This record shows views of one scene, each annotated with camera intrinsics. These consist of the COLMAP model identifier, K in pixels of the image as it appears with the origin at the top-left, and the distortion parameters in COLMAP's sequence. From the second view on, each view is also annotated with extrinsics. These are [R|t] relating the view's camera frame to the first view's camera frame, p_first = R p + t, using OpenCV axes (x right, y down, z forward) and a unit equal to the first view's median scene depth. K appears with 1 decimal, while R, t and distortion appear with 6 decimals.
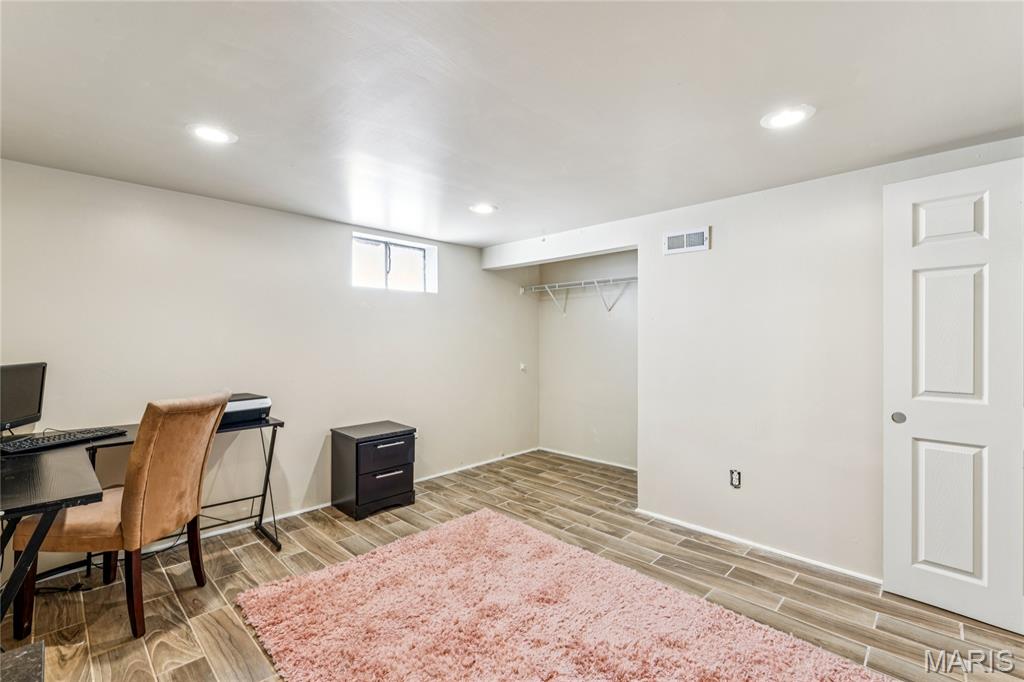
lens RADIAL K [[451.3, 0, 516.6], [0, 451.3, 336.7], [0, 0, 1]] dist [0.000045, 0.000577]
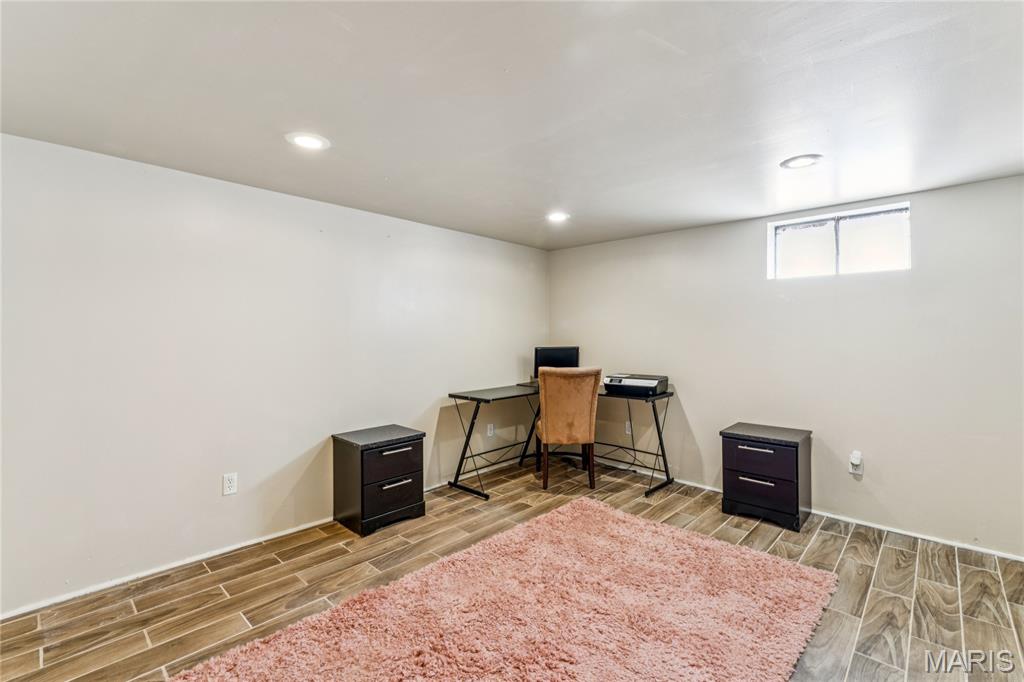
lens RADIAL K [[451.3, 0, 516.6], [0, 451.3, 336.7], [0, 0, 1]] dist [0.000045, 0.000577]
pose [[0.017455, -0.001379, -0.999847, 0.644850], [0.001124, 0.999998, -0.001360, 0.008901], [0.999847, -0.001100, 0.017456, 0.499619]]
